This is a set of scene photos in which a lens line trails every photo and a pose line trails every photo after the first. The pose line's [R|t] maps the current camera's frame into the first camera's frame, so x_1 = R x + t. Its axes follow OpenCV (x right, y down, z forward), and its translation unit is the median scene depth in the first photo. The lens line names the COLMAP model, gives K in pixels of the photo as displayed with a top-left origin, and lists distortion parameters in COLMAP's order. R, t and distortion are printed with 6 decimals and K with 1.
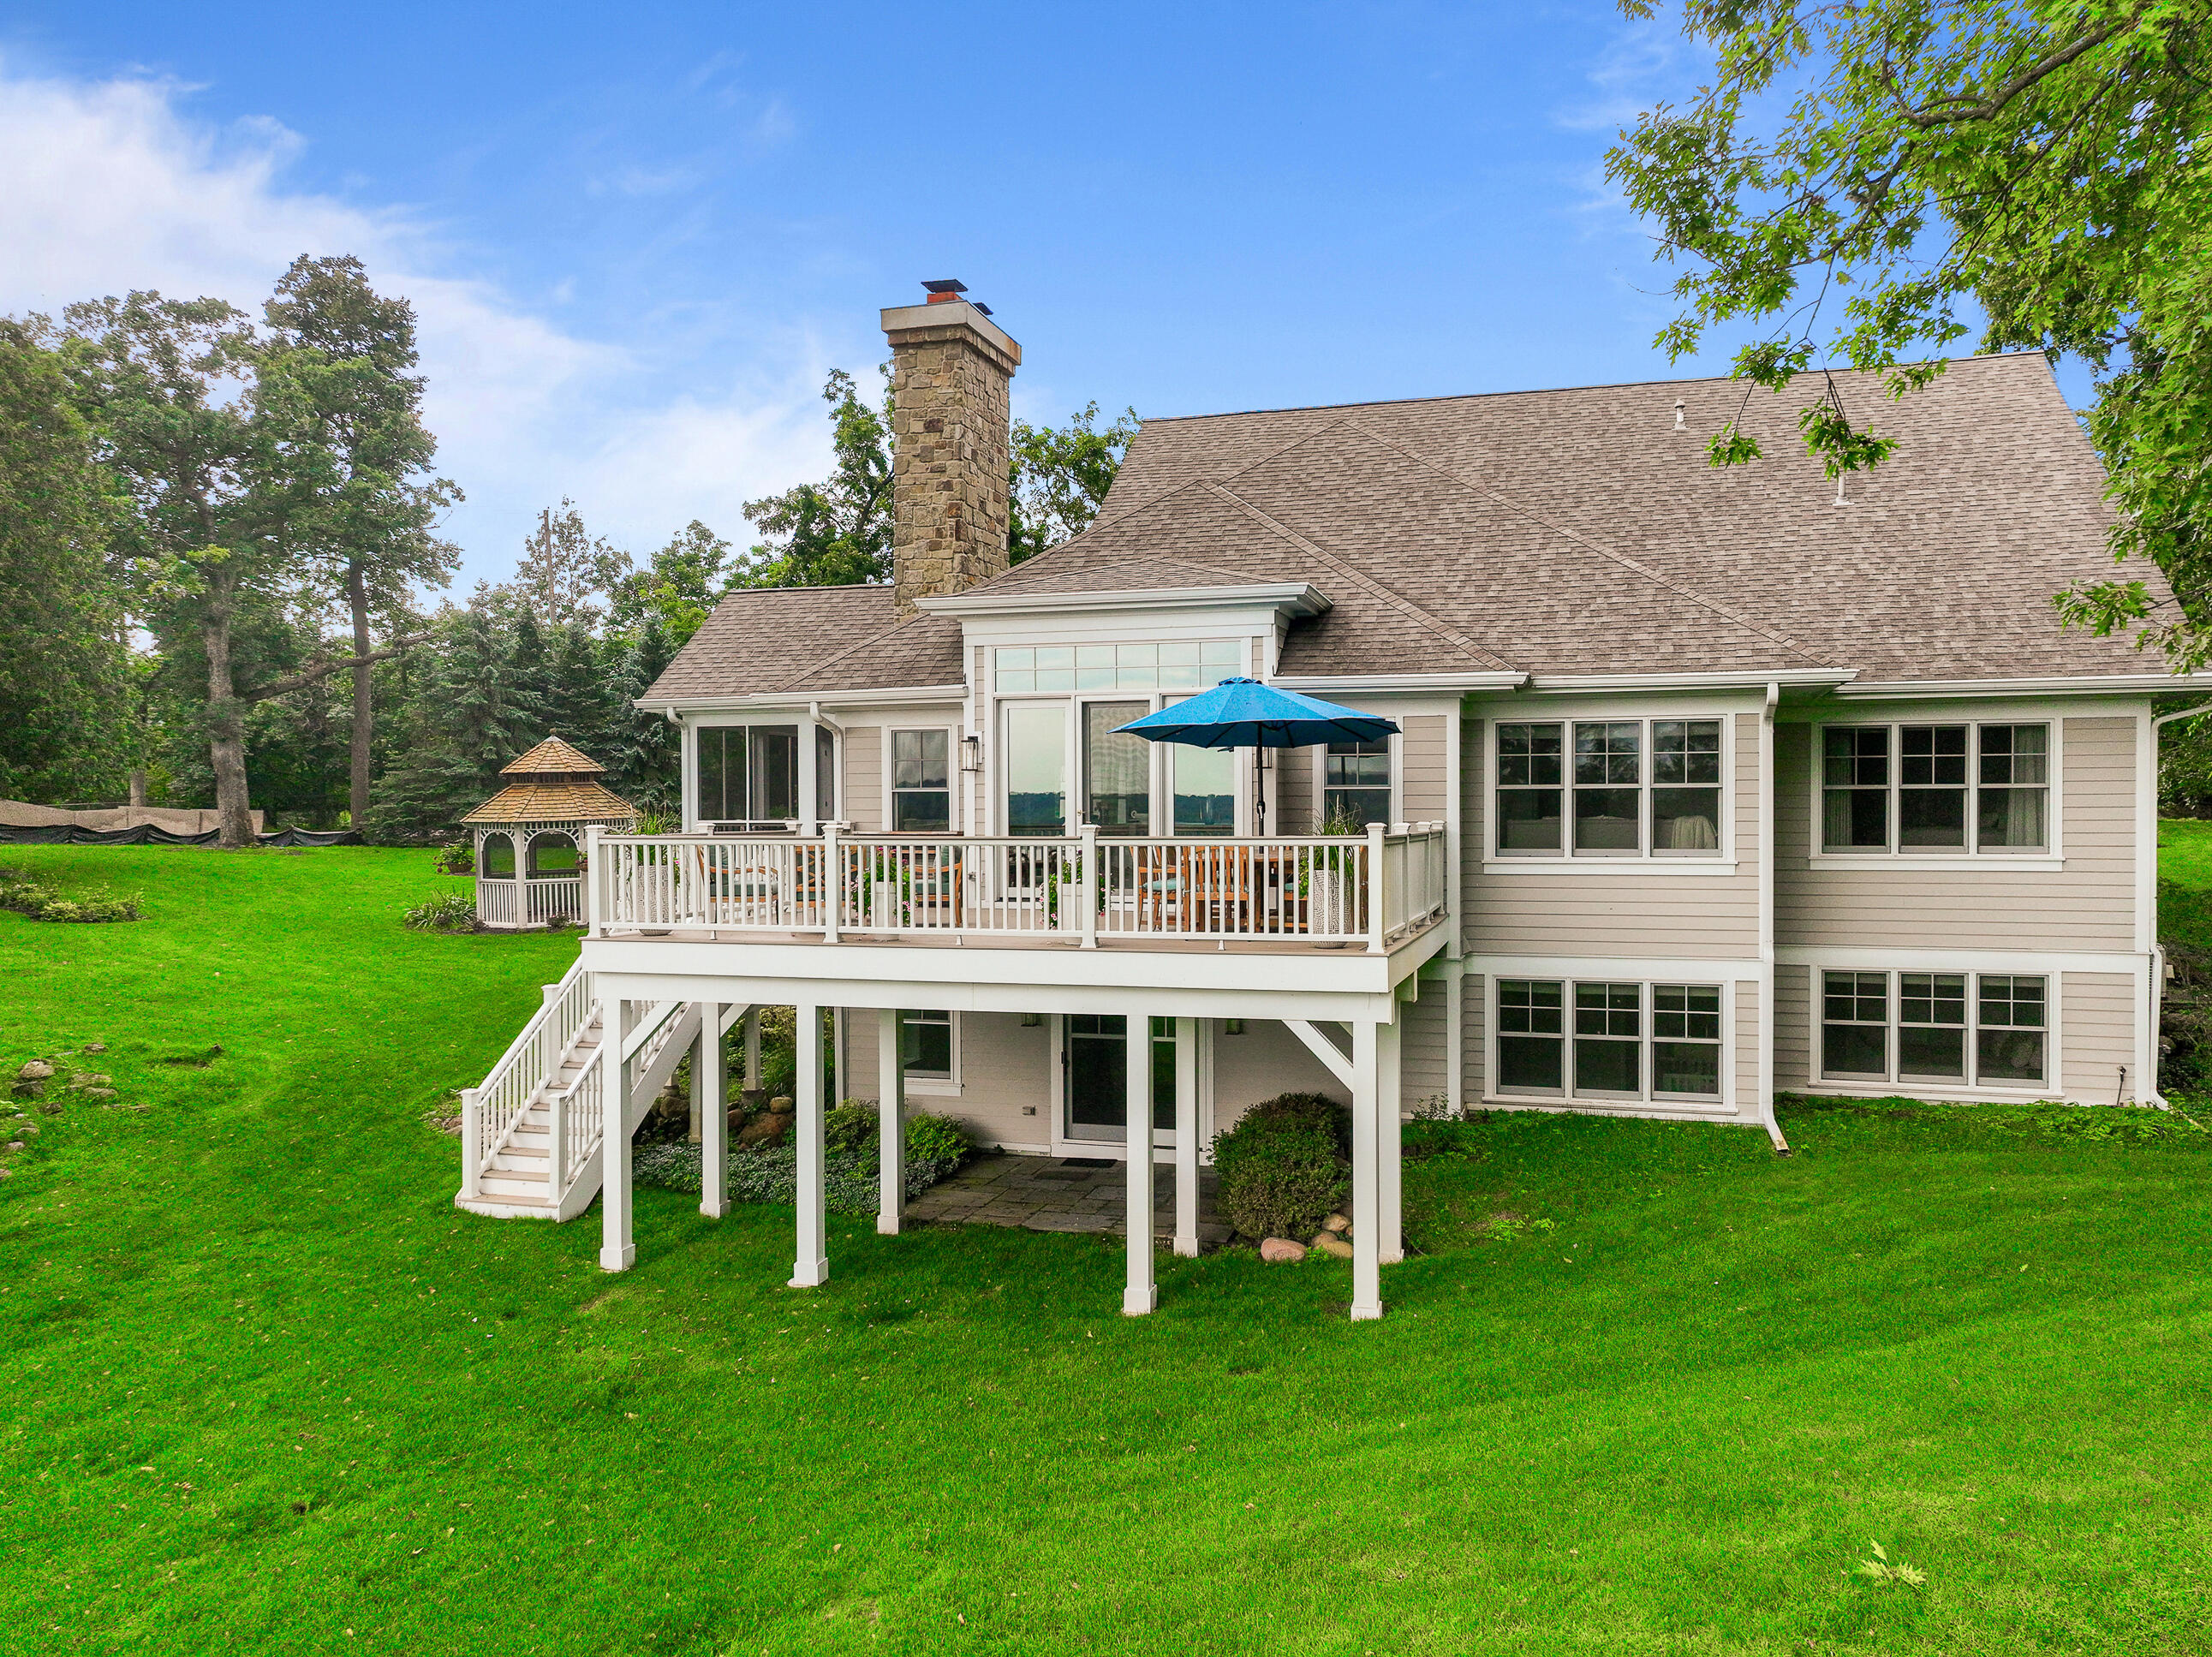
lens RADIAL K [[1643.2, 0, 1114.6], [0, 1643.2, 822.1], [0, 0, 1]] dist [0.008837, 0.011295]
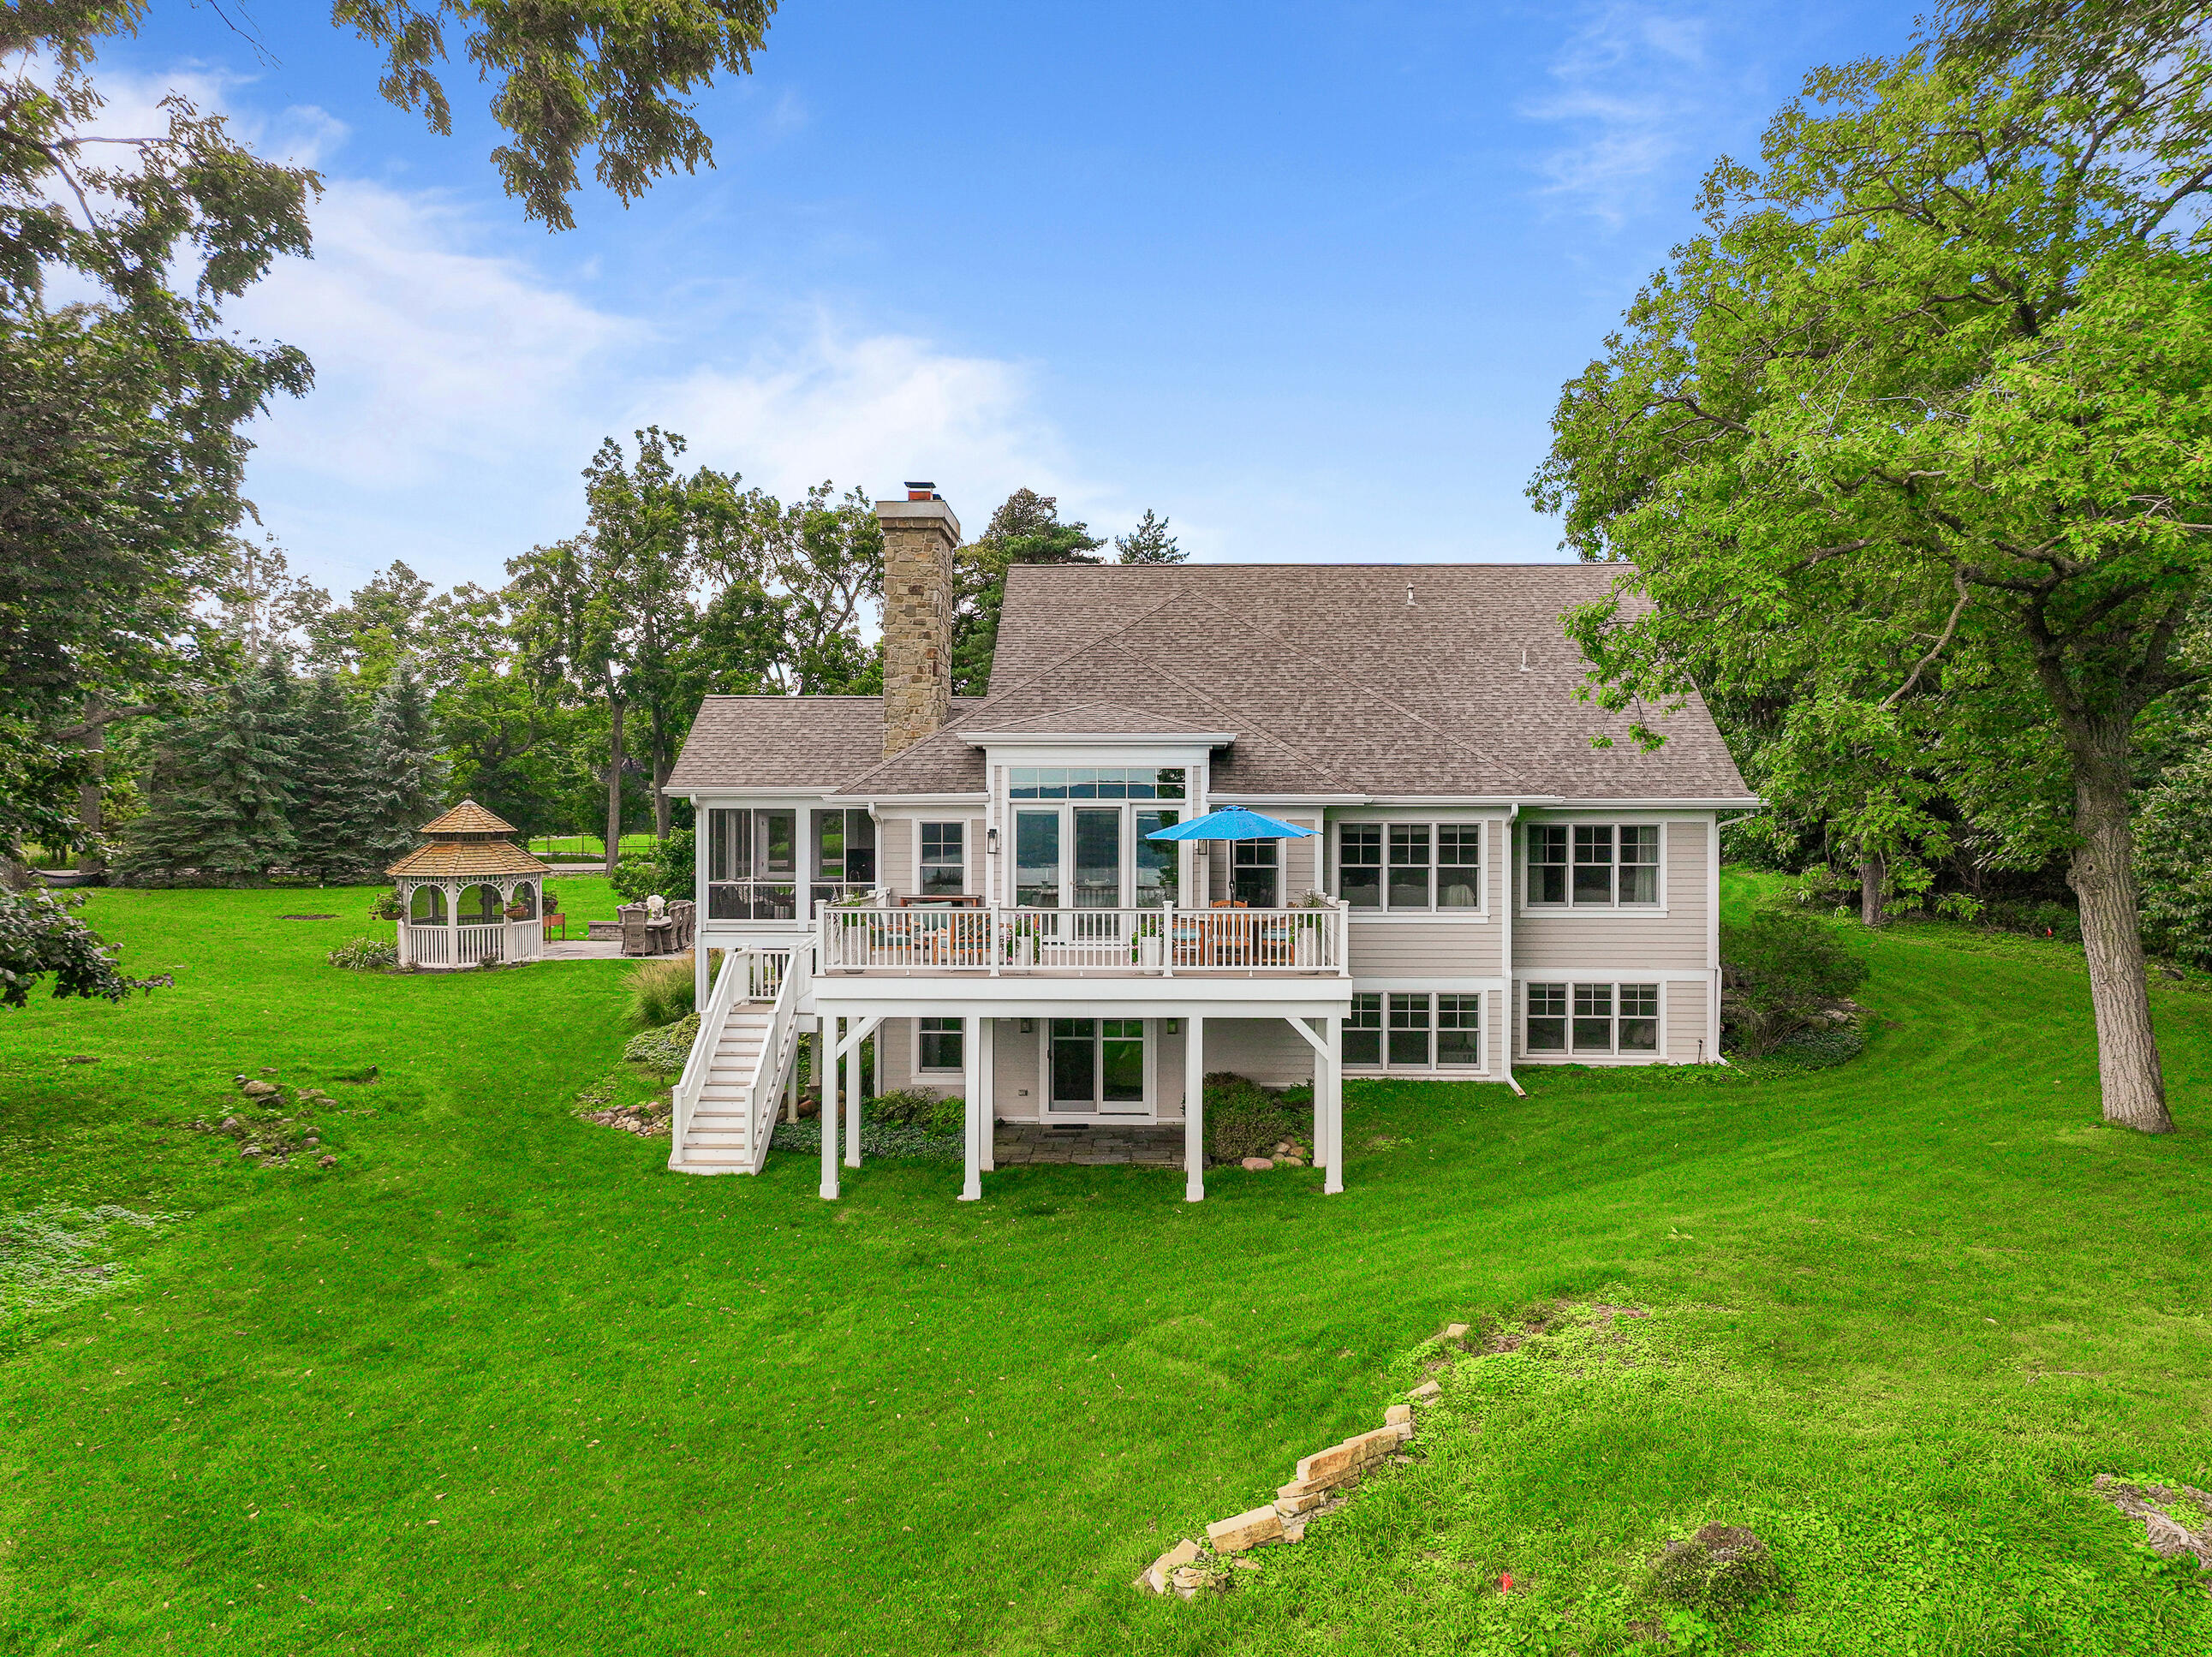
lens RADIAL K [[1654.9, 0, 1124.1], [0, 1654.9, 820.9], [0, 0, 1]] dist [0.031125, 0.003012]
pose [[0.965662, 0.007504, 0.259693, -0.348555], [-0.003786, 0.999883, -0.014814, -0.038249], [-0.259774, 0.013322, 0.965577, -0.413652]]
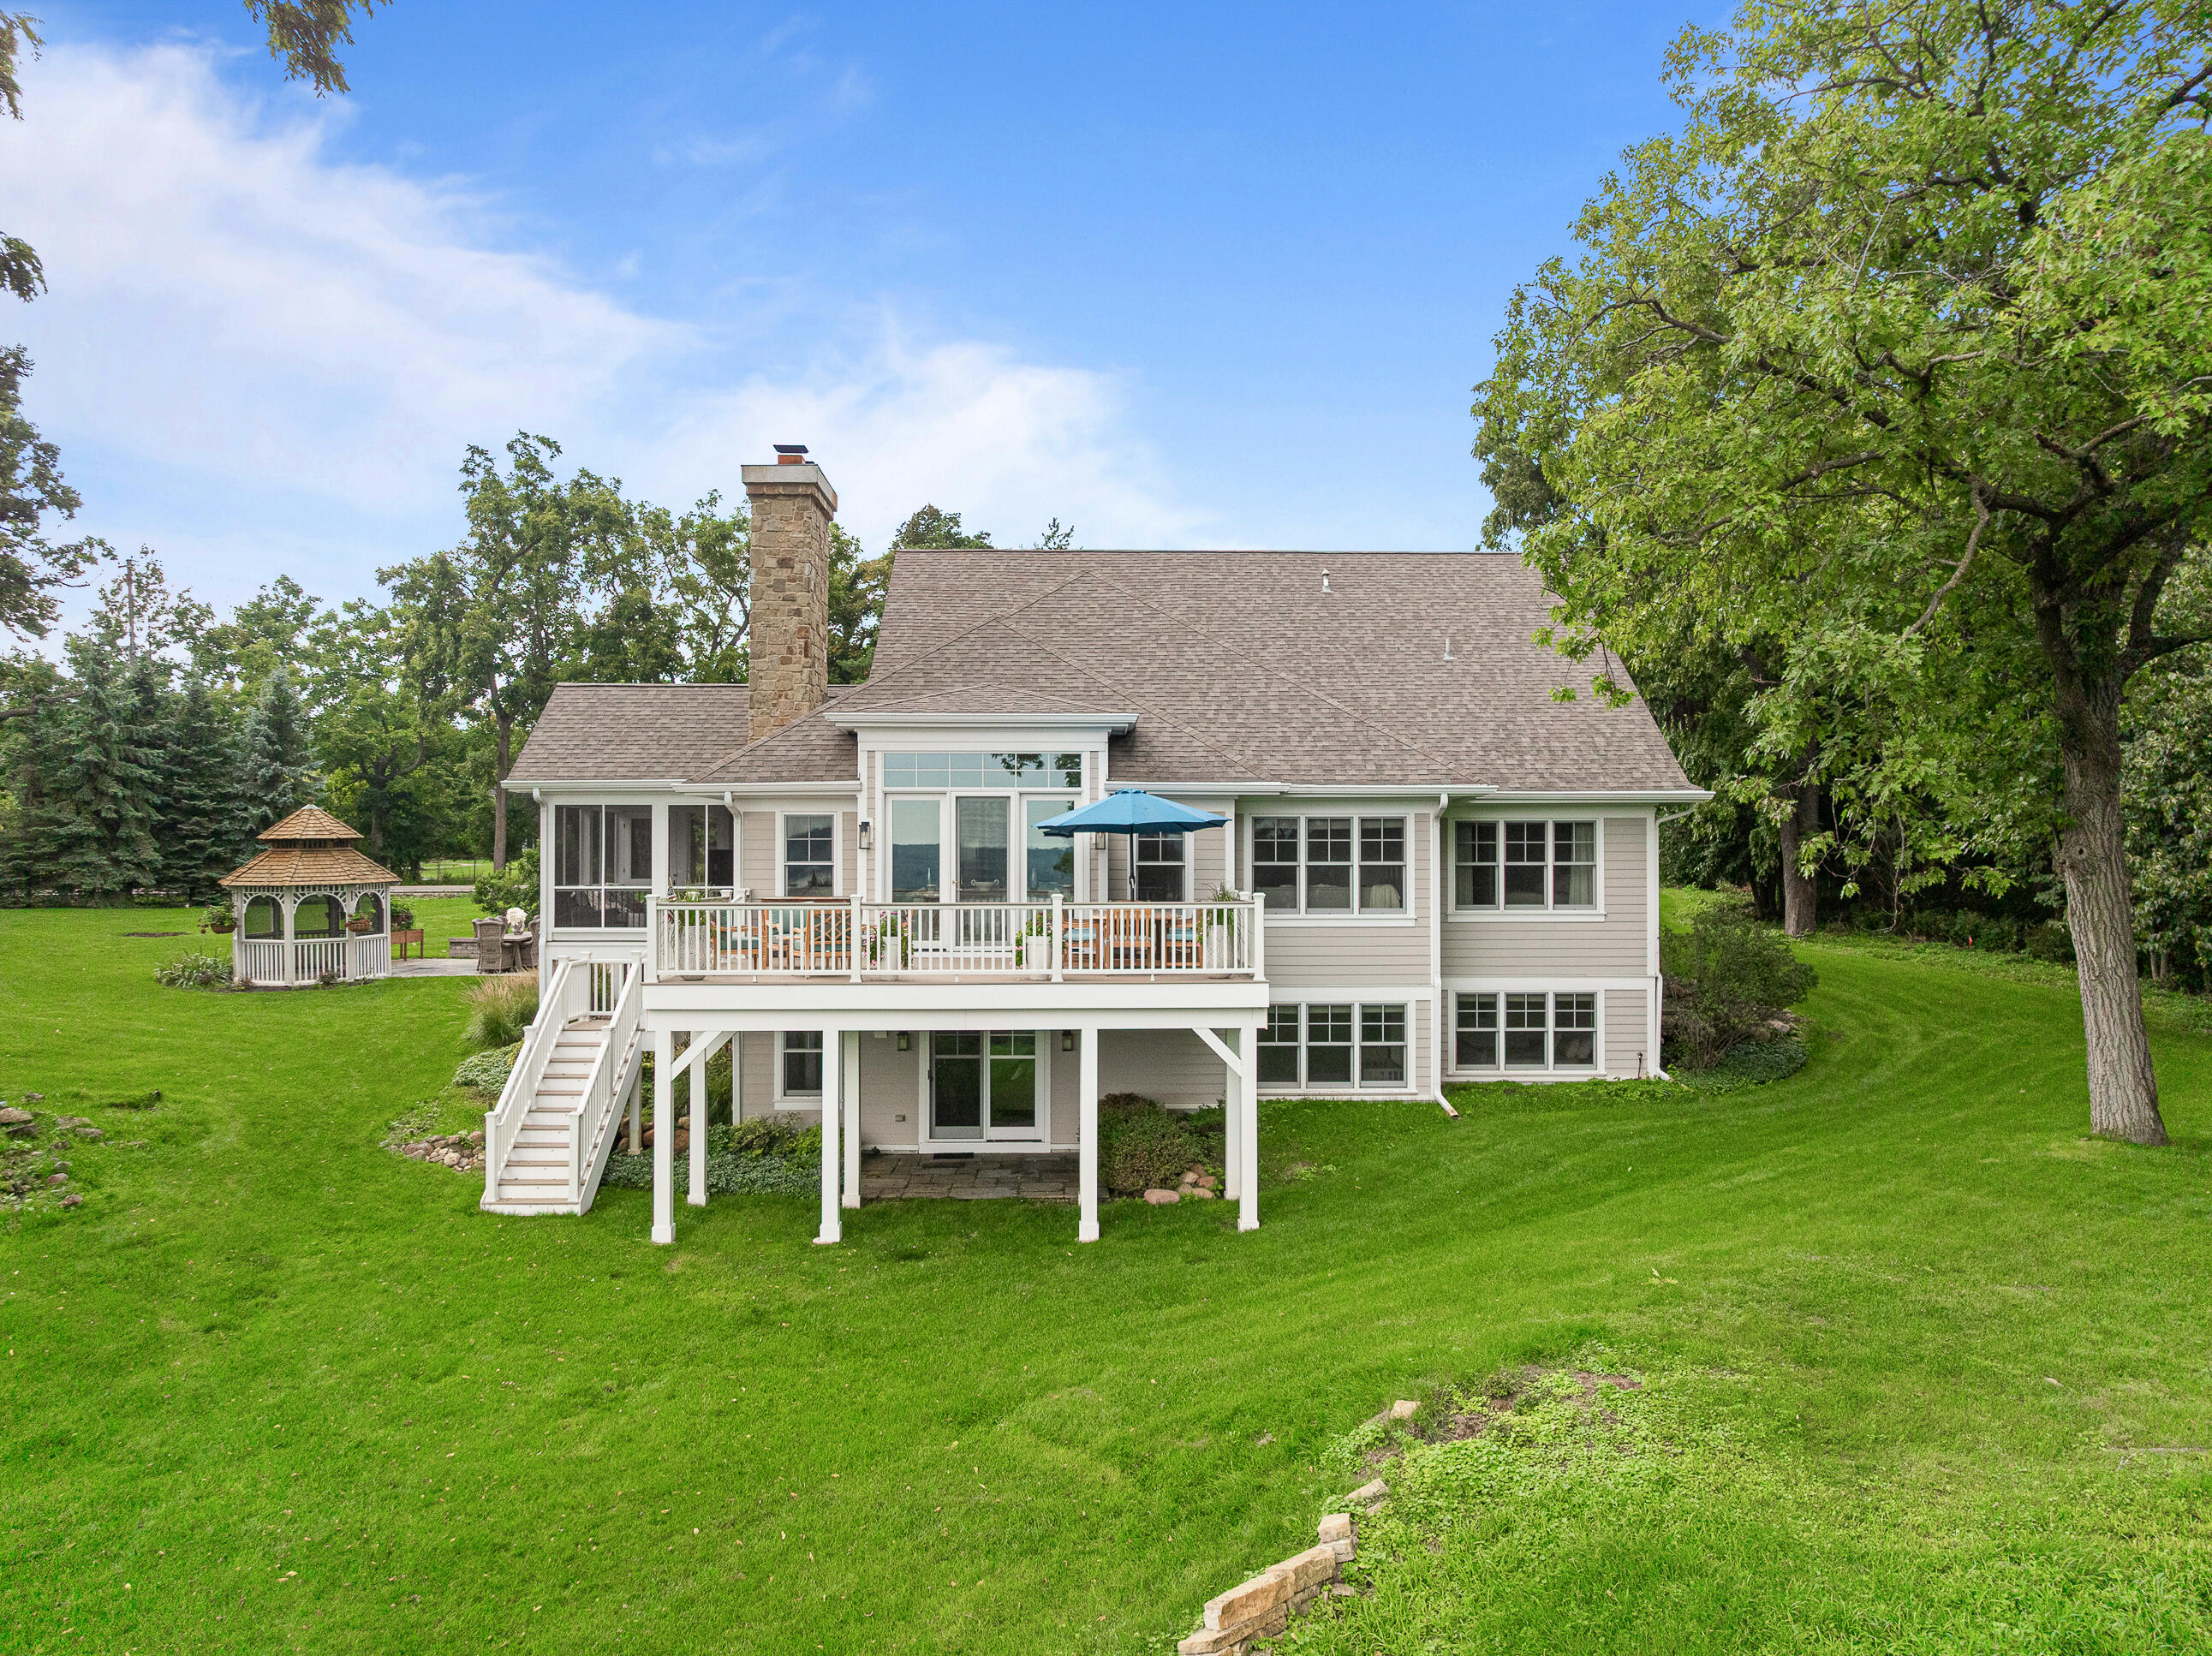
lens RADIAL K [[1609.6, 0, 1106.0], [0, 1609.6, 828.0], [0, 0, 1]] dist [-0.013595, -0.006144]
pose [[0.954190, 0.009907, 0.299038, -0.279747], [-0.000657, 0.999519, -0.031018, -0.008988], [-0.299201, 0.029400, 0.953737, -0.238675]]
